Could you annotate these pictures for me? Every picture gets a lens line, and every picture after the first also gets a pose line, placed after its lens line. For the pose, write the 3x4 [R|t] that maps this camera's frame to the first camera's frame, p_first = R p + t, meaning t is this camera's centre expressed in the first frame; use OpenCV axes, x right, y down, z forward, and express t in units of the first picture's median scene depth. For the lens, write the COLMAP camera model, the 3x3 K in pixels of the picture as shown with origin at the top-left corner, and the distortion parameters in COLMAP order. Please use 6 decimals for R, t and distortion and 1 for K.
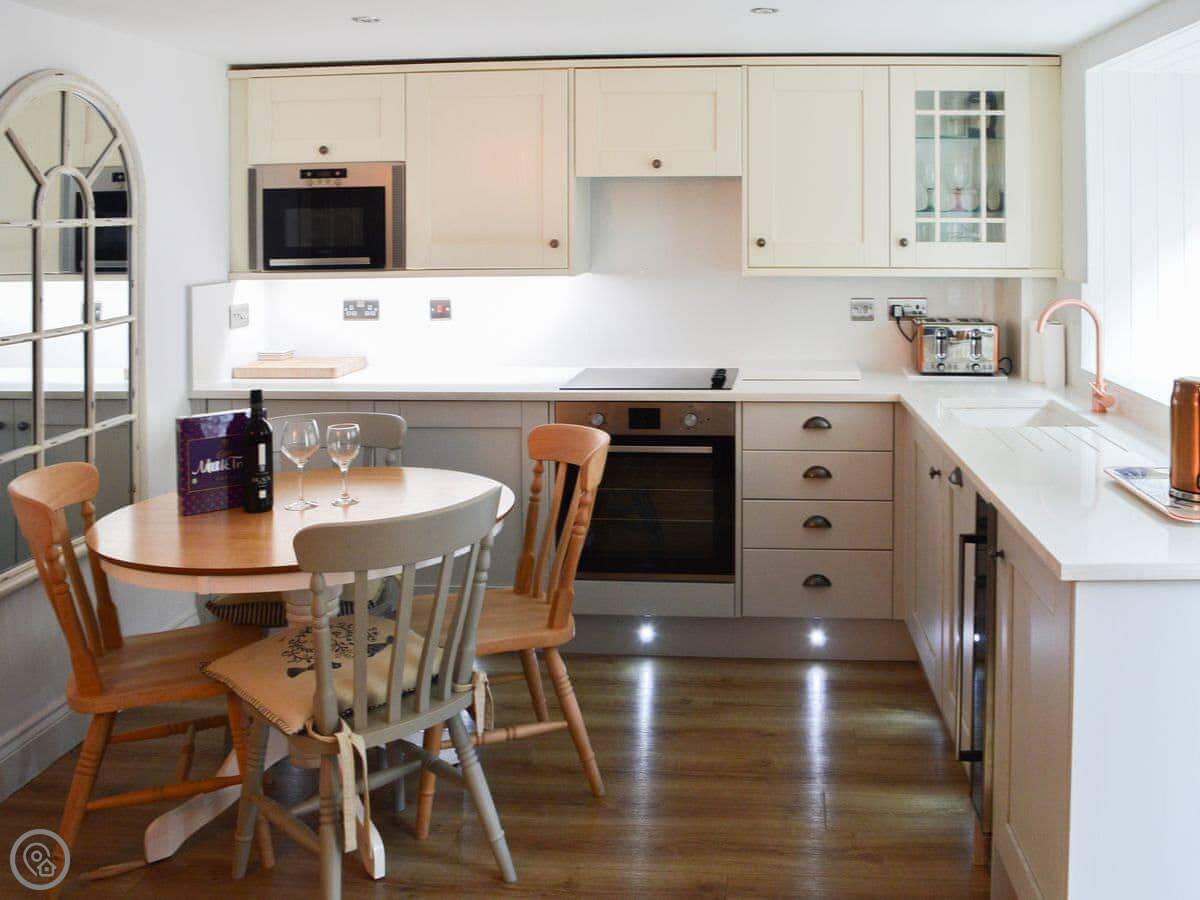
lens RADIAL K [[1032.8, 0, 600.3], [0, 1032.8, 447.3], [0, 0, 1]] dist [-0.052748, 0.001479]
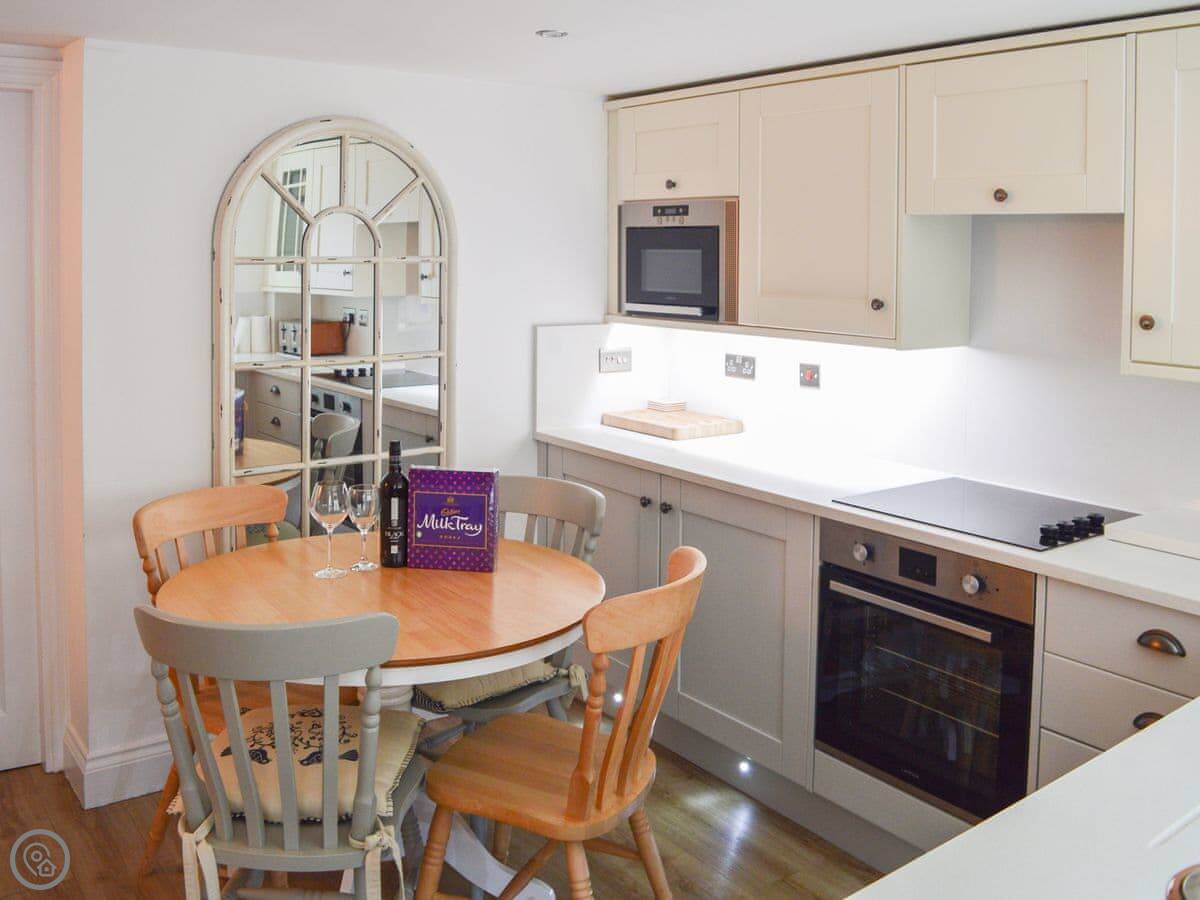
lens RADIAL K [[1032.8, 0, 600.3], [0, 1032.8, 447.3], [0, 0, 1]] dist [-0.052748, 0.001479]
pose [[0.703612, 0.149623, -0.694654, 0.338051], [-0.169566, 0.984693, 0.040343, -0.092110], [0.690056, 0.089404, 0.718212, 0.340307]]
